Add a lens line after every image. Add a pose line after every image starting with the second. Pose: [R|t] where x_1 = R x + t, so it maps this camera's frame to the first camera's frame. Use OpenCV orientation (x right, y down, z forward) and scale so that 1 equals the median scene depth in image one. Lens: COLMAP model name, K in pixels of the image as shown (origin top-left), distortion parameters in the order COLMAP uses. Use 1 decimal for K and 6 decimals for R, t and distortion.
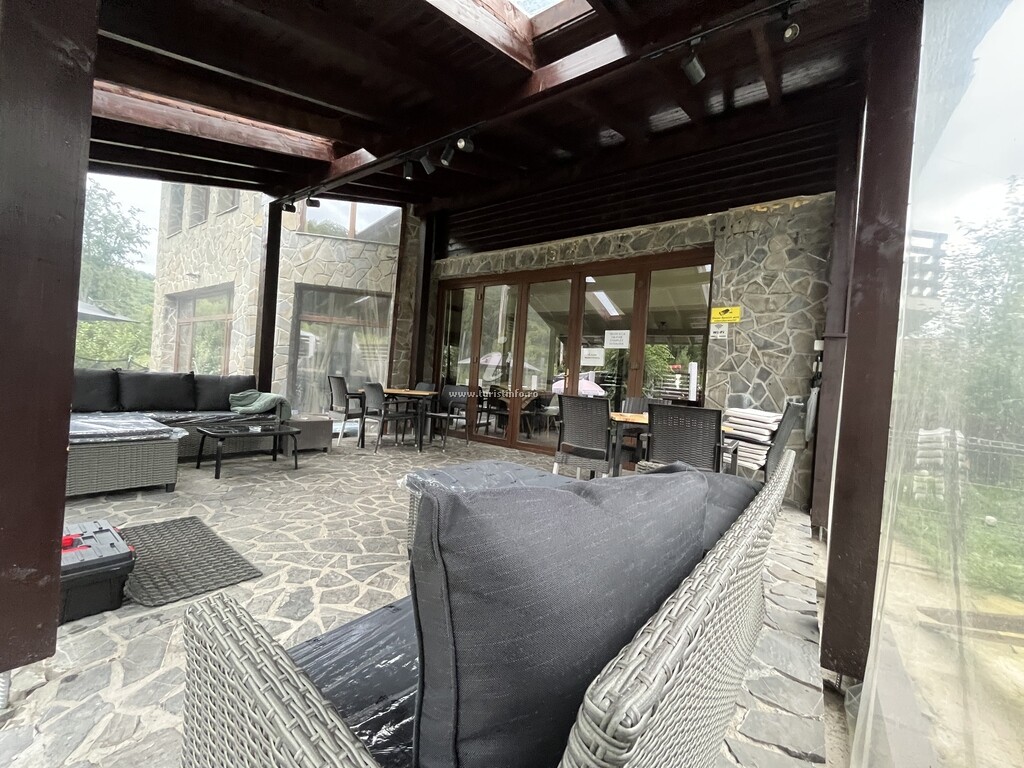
lens RADIAL K [[413.0, 0, 507.6], [0, 413.0, 385.5], [0, 0, 1]] dist [-0.005455, 0.000887]
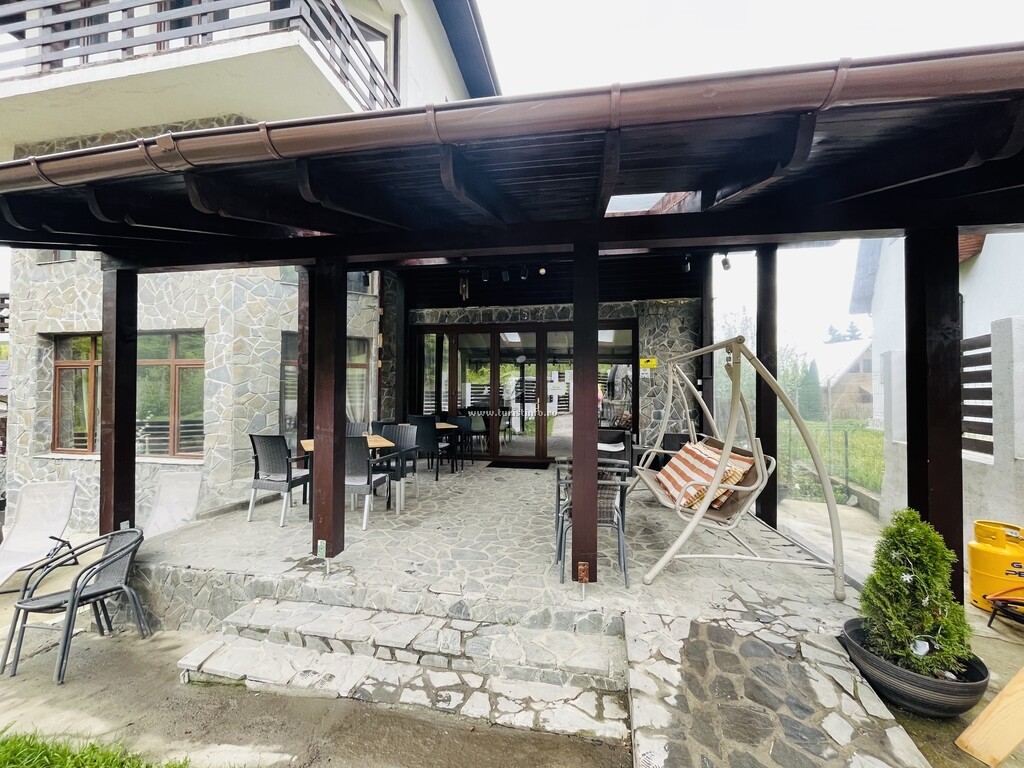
lens RADIAL K [[413.0, 0, 507.6], [0, 413.0, 385.5], [0, 0, 1]] dist [-0.005455, 0.000887]
pose [[0.906534, -0.060822, 0.417729, -0.691185], [0.062540, 0.997996, 0.009588, -0.134994], [-0.417475, 0.017433, 0.908521, -0.274022]]
